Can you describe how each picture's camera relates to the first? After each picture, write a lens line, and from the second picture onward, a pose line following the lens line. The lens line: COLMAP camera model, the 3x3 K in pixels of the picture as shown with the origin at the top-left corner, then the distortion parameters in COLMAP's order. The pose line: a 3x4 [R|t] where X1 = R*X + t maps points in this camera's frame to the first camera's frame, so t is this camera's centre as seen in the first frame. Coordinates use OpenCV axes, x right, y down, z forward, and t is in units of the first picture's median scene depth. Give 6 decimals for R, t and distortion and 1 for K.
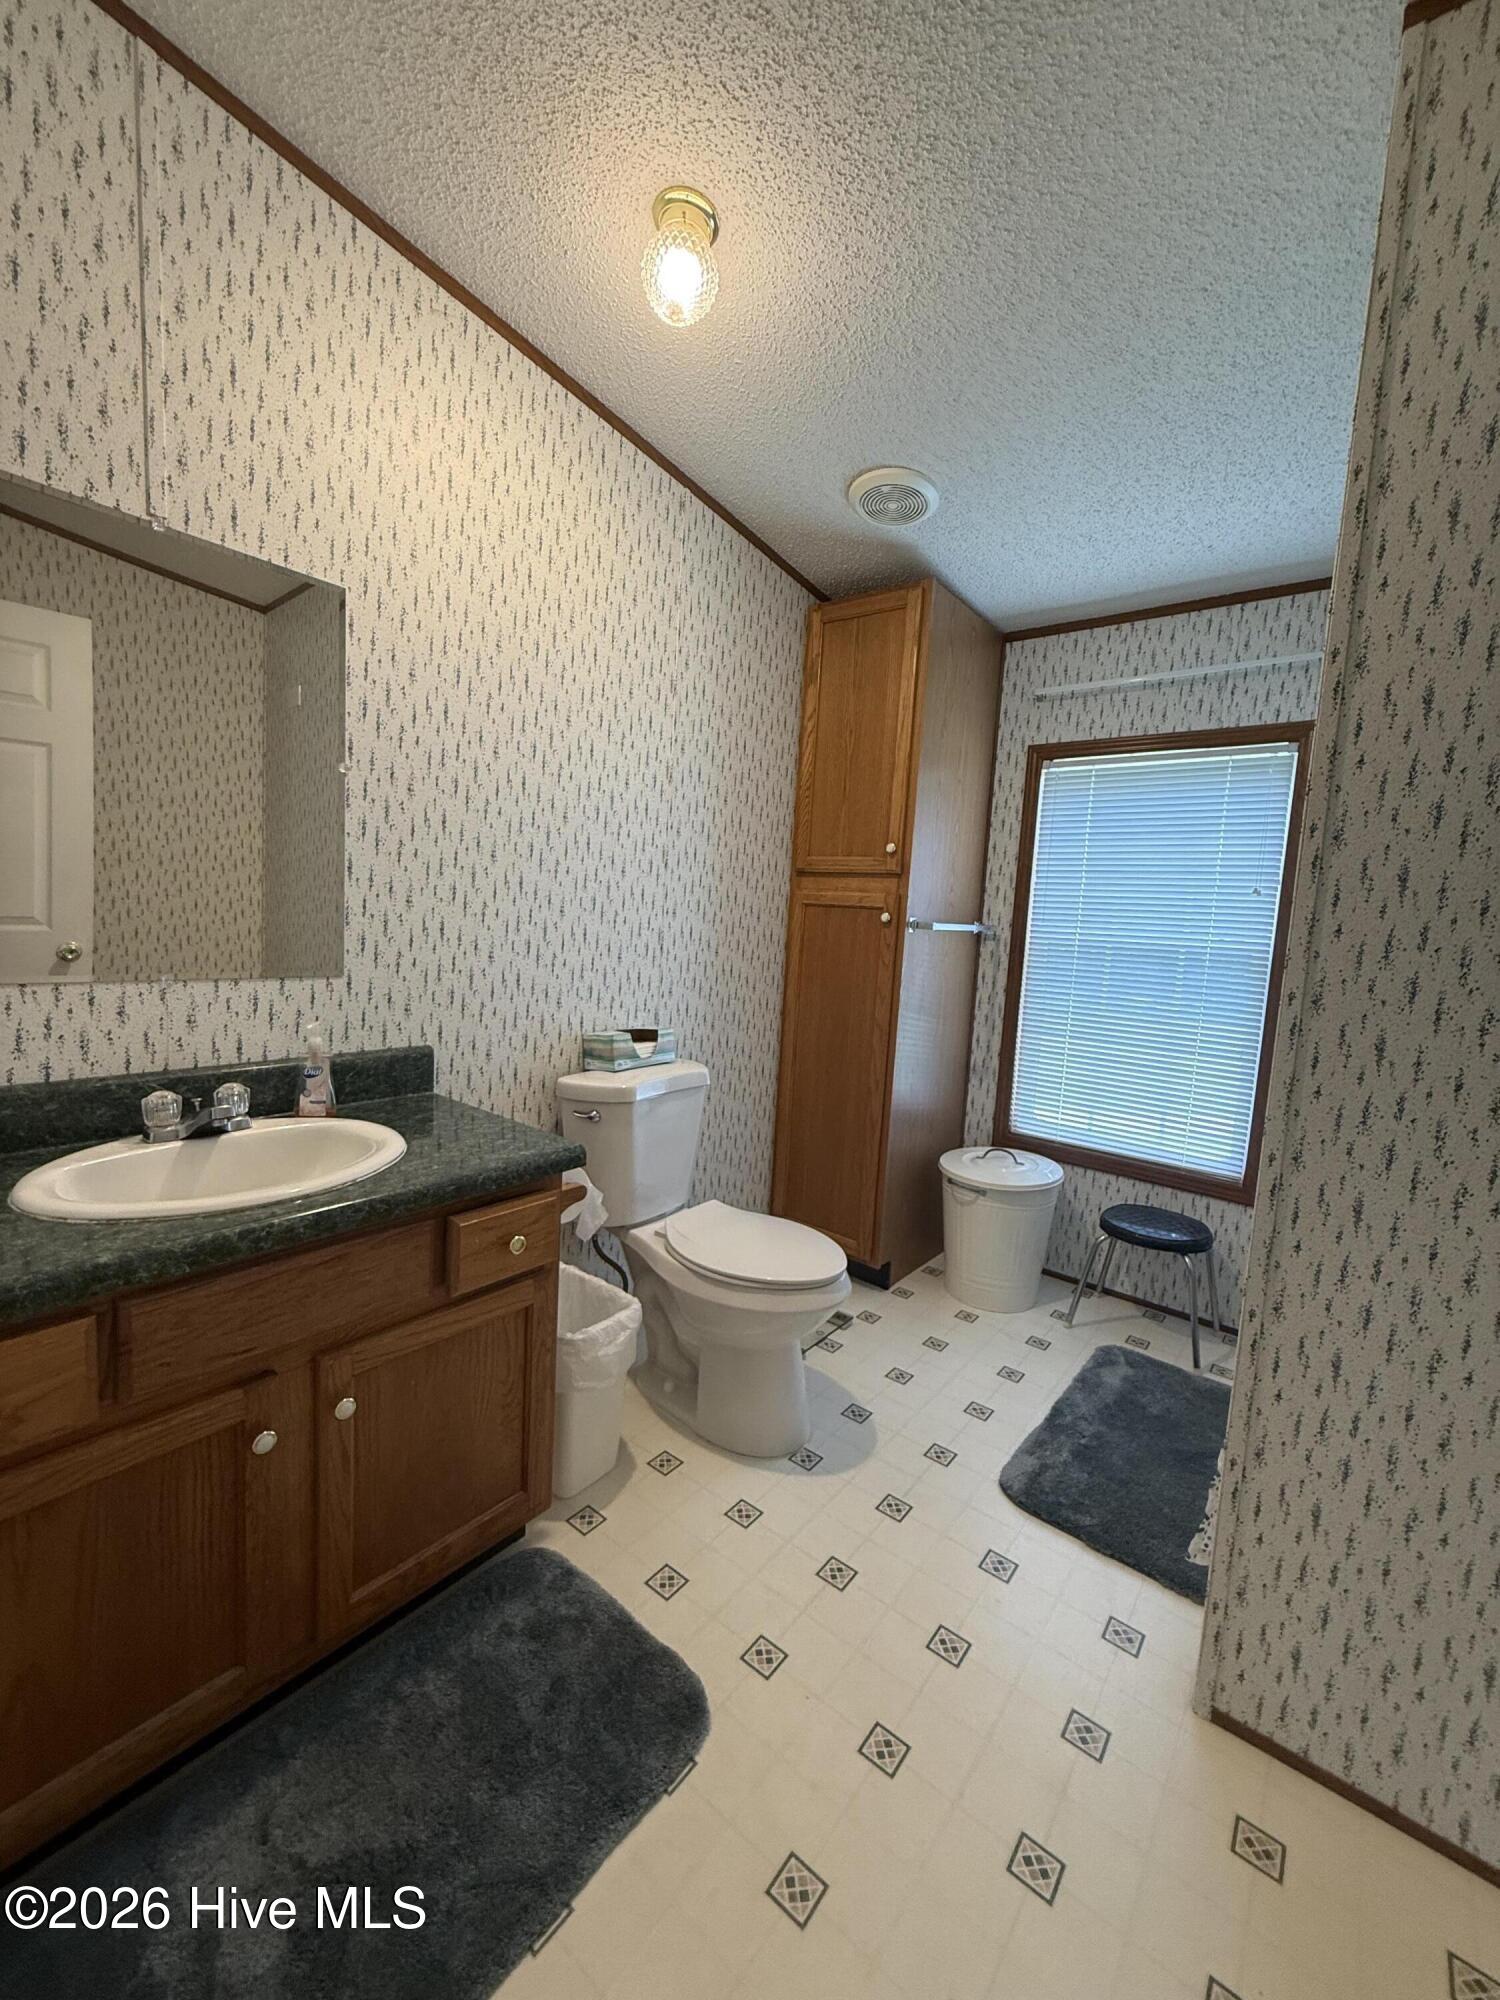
lens RADIAL K [[797.3, 0, 744.2], [0, 797.3, 997.2], [0, 0, 1]] dist [0.000101, 0.000028]
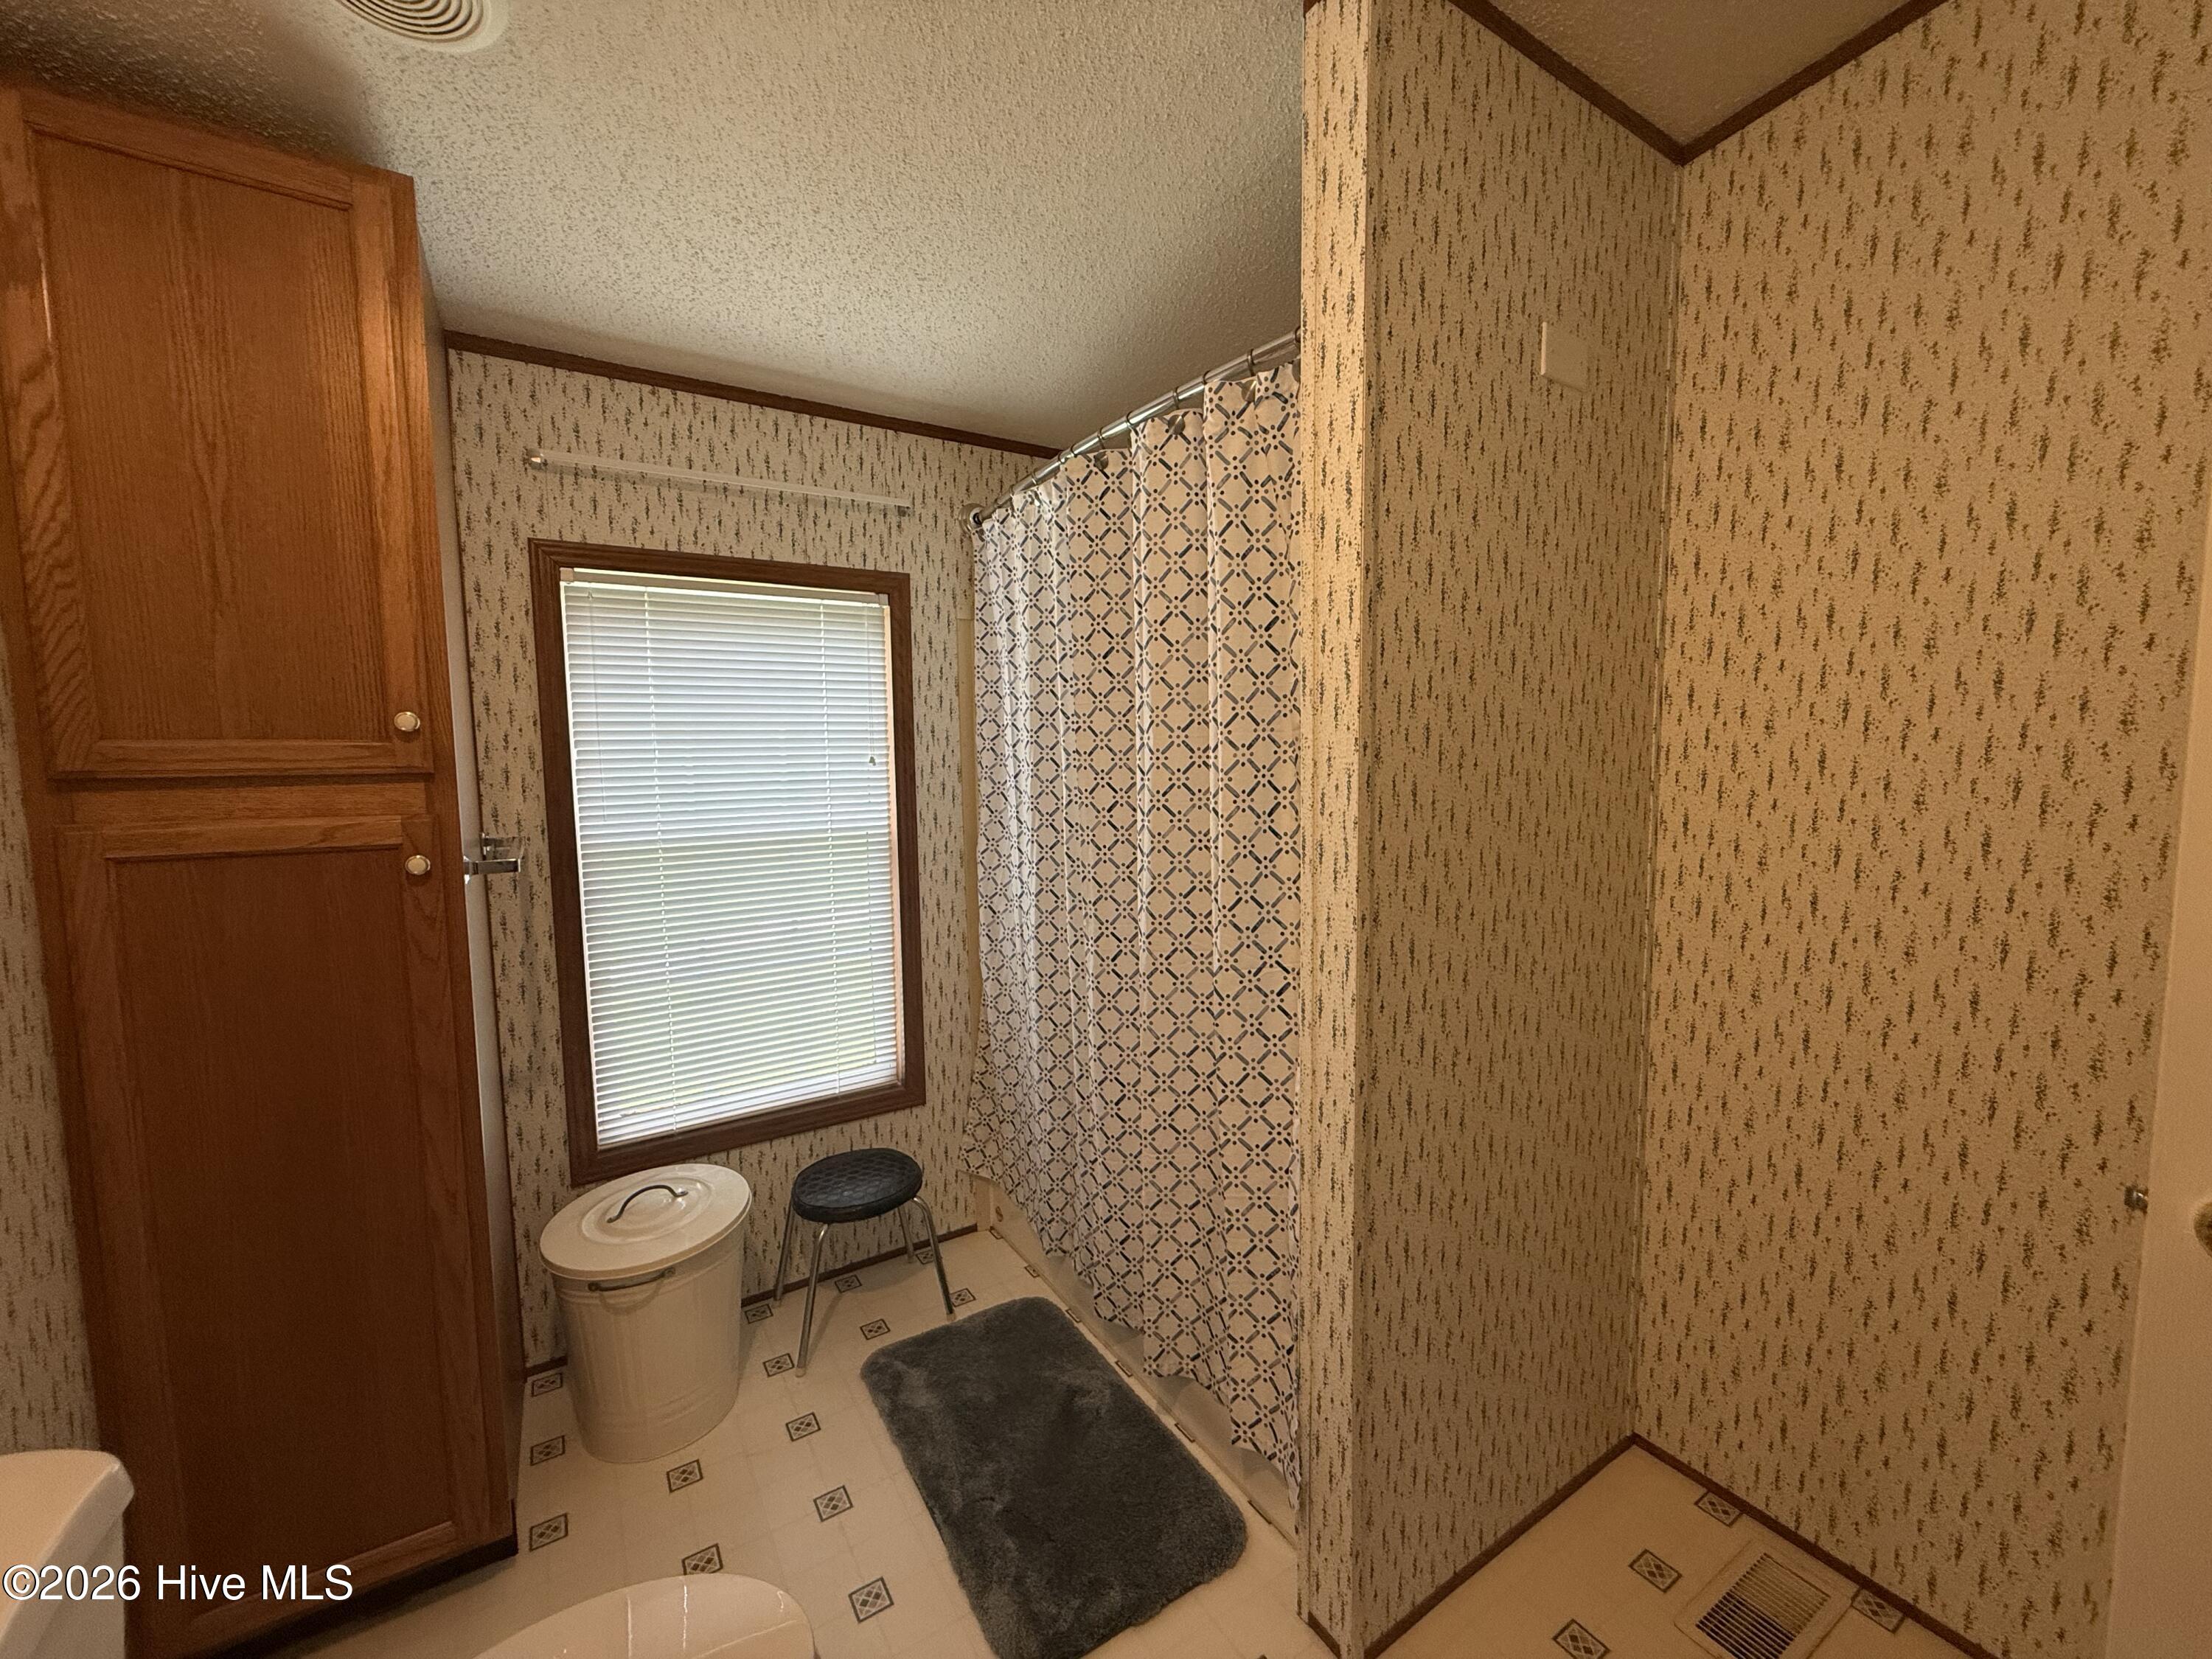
lens RADIAL K [[881.9, 0, 1106.0], [0, 881.9, 827.8], [0, 0, 1]] dist [0.000101, 0.000028]
pose [[0.325459, -0.141889, 0.934850, -0.179341], [0.132353, 0.985780, 0.103542, -0.119597], [-0.936247, 0.090032, 0.339611, 0.417067]]
